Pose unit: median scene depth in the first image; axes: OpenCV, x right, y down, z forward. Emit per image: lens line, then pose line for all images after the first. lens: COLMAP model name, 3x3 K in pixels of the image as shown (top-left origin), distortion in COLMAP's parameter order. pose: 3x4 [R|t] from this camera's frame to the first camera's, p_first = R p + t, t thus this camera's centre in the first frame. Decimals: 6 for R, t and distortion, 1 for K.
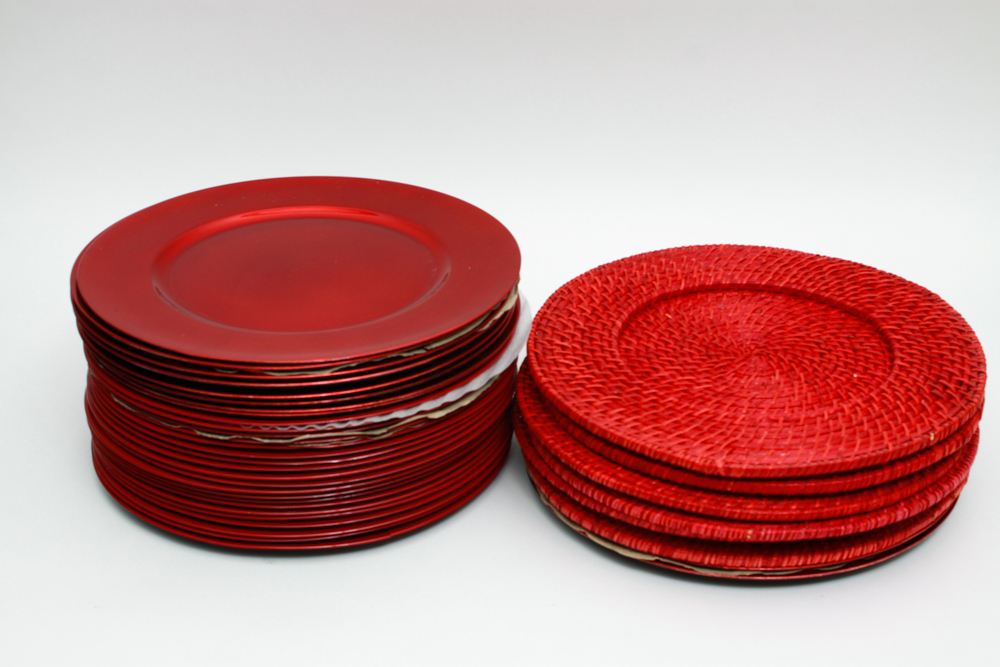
lens RADIAL K [[2157.9, 0, 500.0], [0, 2157.9, 325.1], [0, 0, 1]] dist [0.542746, 0.000000]
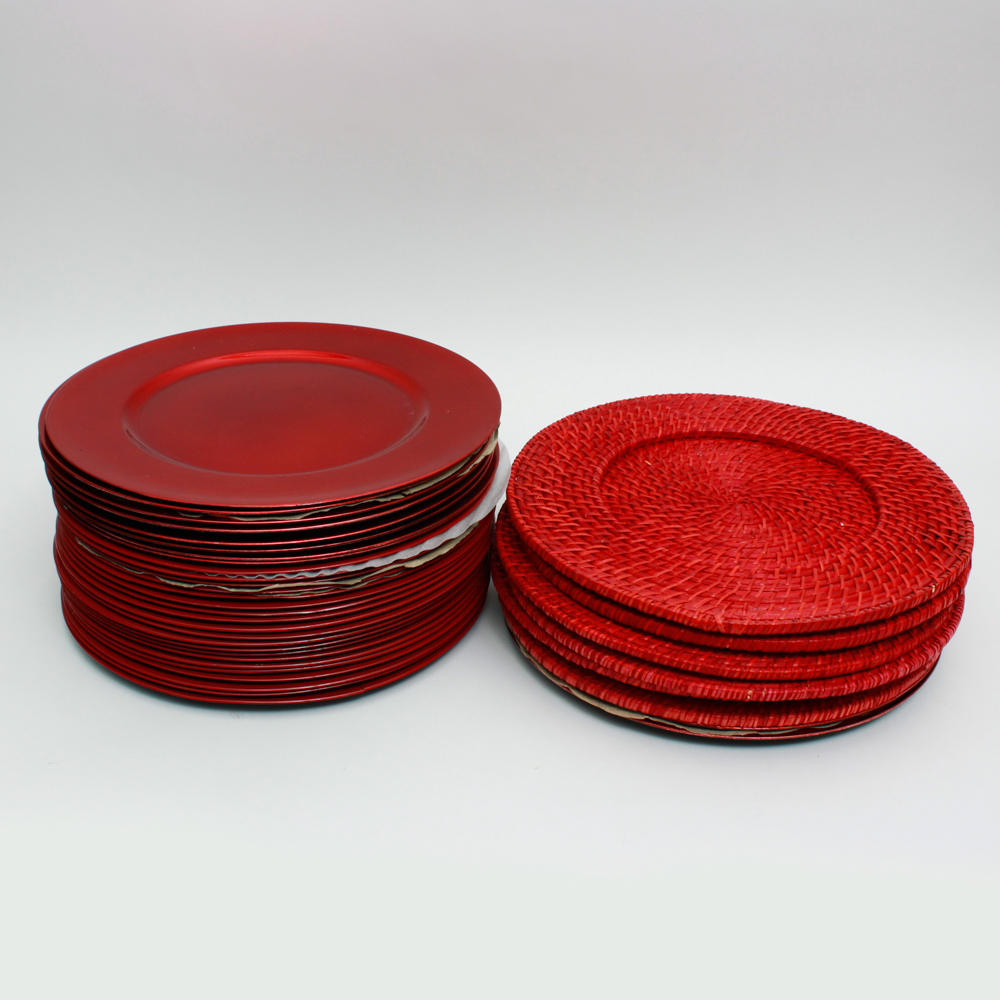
lens RADIAL K [[1238.8, 0, 493.0], [0, 1238.8, 497.8], [0, 0, 1]] dist [0.089917, 0.000000]
pose [[0.998934, 0.006350, 0.045721, -0.019426], [-0.006868, 0.999914, 0.011175, 0.006161], [-0.045646, -0.011477, 0.998892, 0.454734]]
